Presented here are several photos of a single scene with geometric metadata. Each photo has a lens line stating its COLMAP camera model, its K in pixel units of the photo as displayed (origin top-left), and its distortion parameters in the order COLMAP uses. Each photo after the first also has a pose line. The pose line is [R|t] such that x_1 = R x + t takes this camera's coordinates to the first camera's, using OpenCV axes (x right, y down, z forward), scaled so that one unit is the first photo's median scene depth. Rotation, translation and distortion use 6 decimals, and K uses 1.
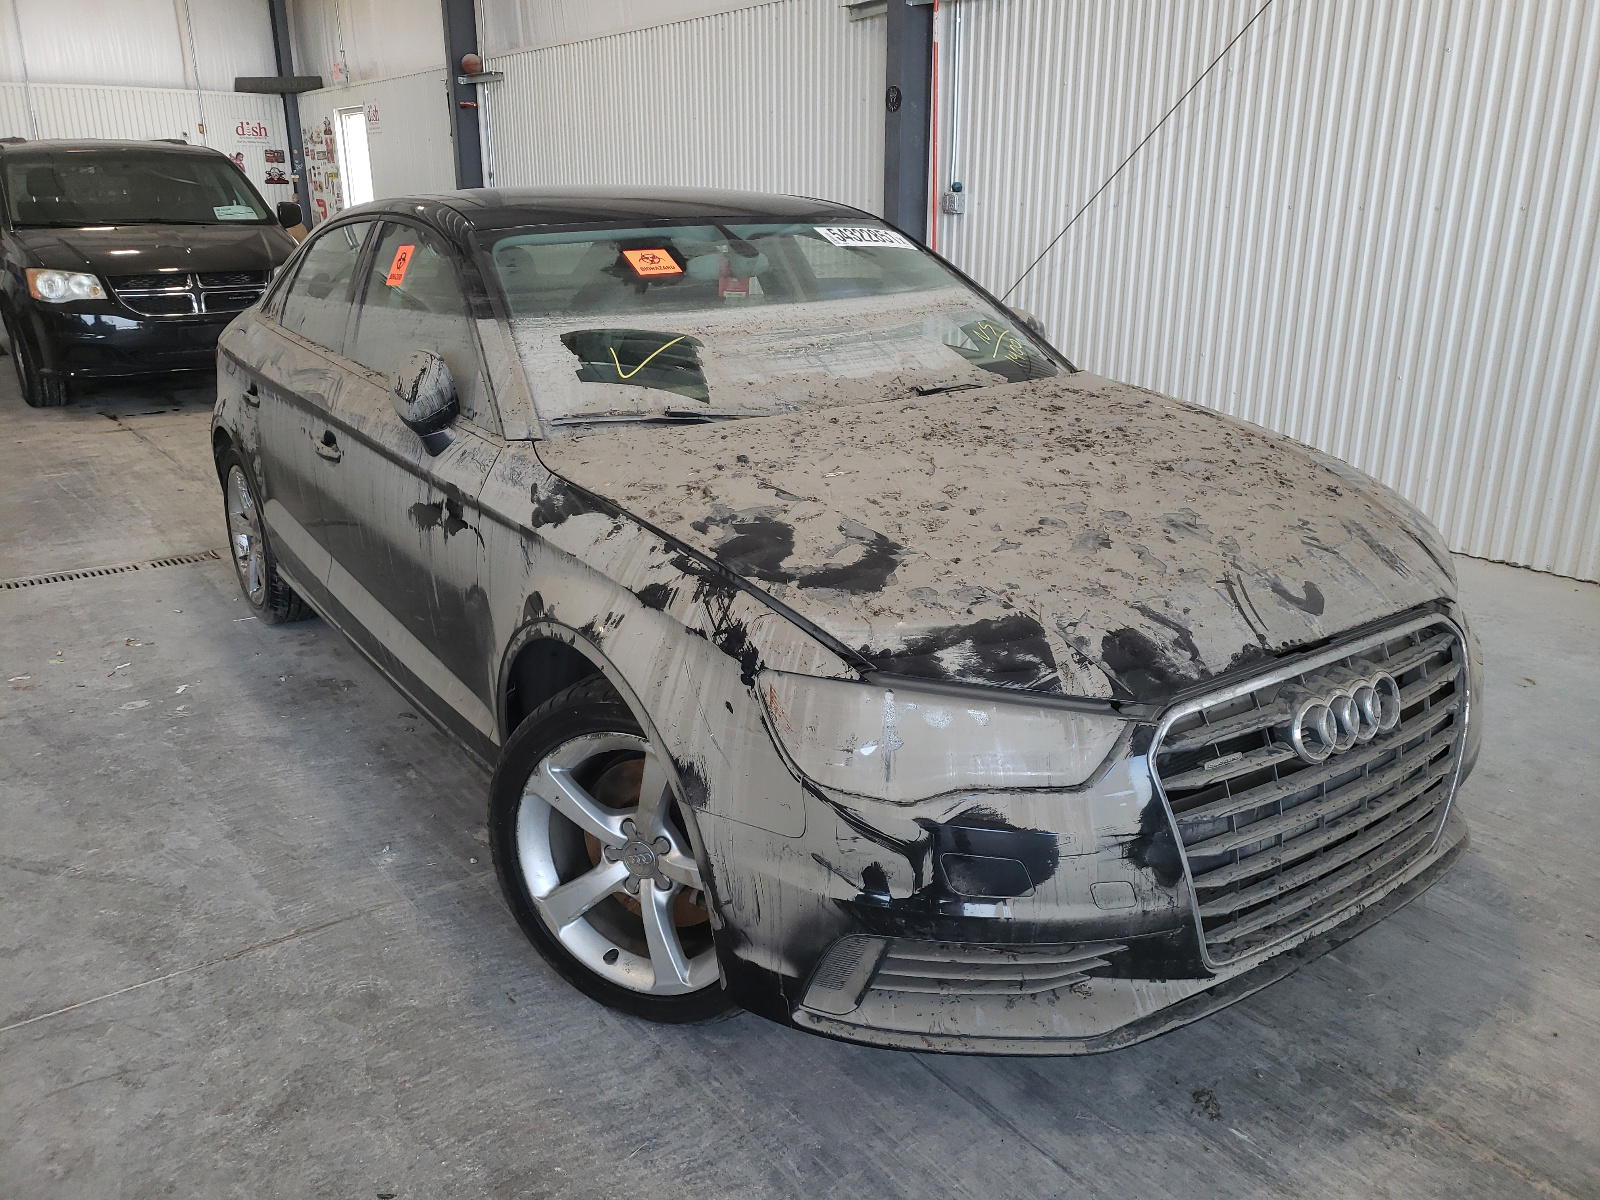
lens RADIAL K [[1231.5, 0, 800.0], [0, 1231.5, 600.0], [0, 0, 1]] dist [-0.007714, -0.003317]
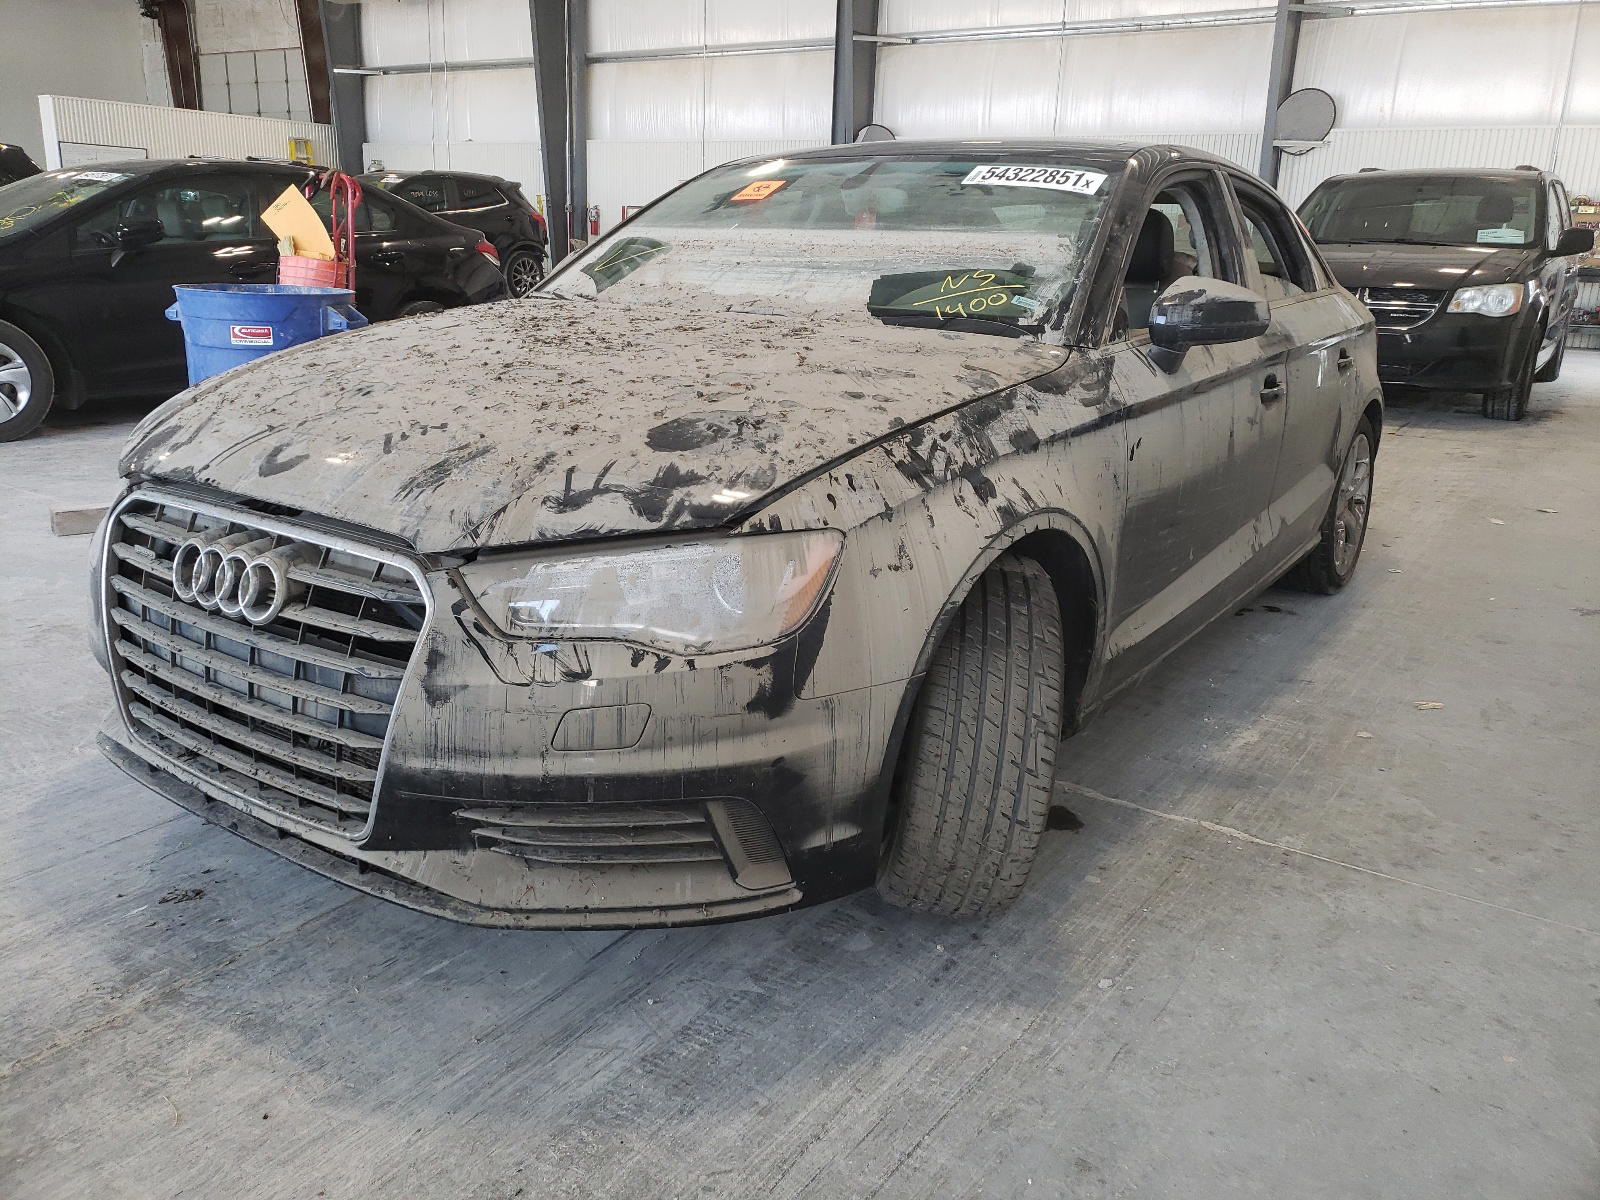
lens RADIAL K [[1231.5, 0, 800.0], [0, 1231.5, 600.0], [0, 0, 1]] dist [-0.007714, -0.003317]
pose [[0.350606, 0.284529, -0.892255, 1.442327], [-0.328182, 0.929646, 0.167496, -0.195565], [0.877138, 0.234097, 0.419317, 0.980757]]
